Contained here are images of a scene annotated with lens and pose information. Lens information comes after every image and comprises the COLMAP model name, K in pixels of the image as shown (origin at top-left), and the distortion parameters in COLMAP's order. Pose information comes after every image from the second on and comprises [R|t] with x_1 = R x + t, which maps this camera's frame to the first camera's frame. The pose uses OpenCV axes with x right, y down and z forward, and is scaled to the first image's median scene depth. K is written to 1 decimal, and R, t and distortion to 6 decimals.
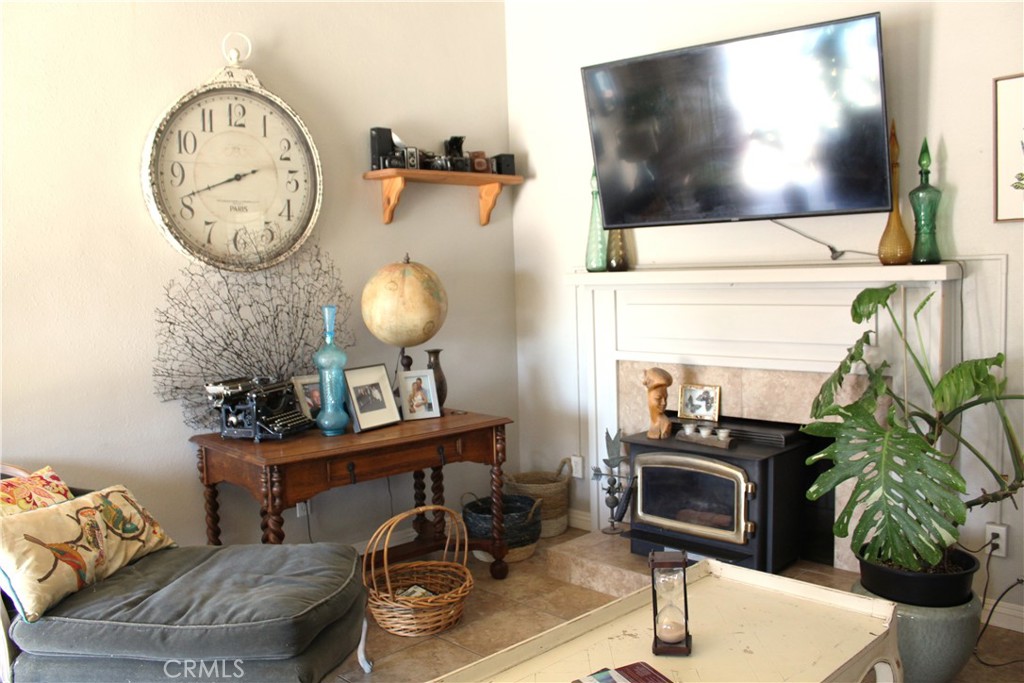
lens RADIAL K [[866.7, 0, 516.8], [0, 866.7, 337.7], [0, 0, 1]] dist [-0.124277, 0.045547]
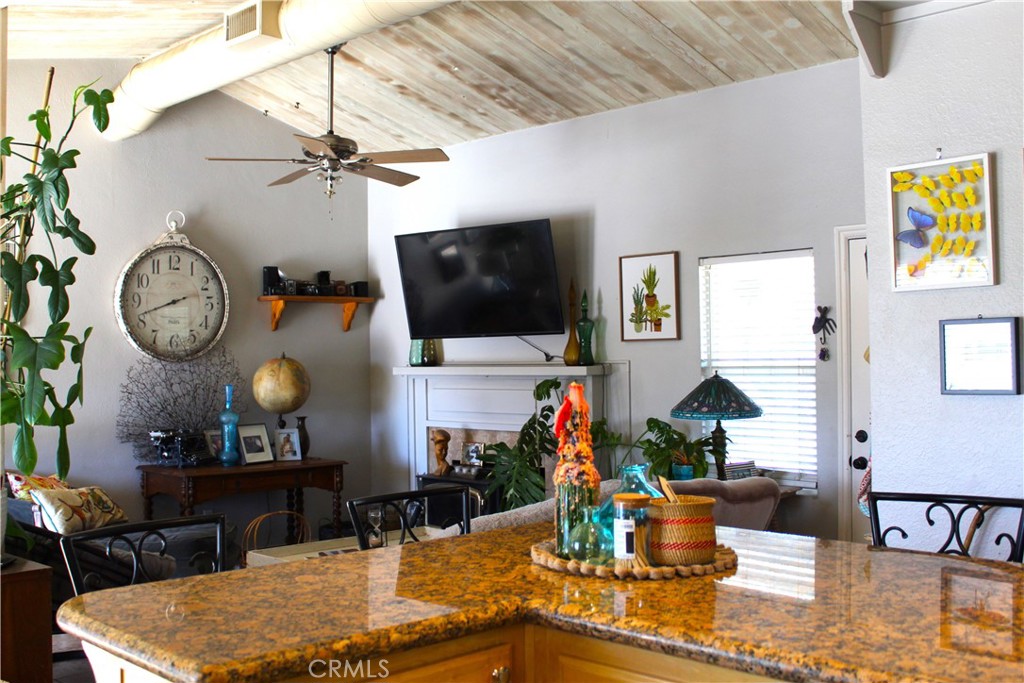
lens RADIAL K [[1081.7, 0, 507.1], [0, 1081.7, 347.3], [0, 0, 1]] dist [-0.072325, 0.000000]
pose [[0.999802, 0.018754, 0.006592, 0.270302], [-0.018137, 0.996328, -0.083674, 0.048991], [-0.008137, 0.083537, 0.996471, -0.952914]]
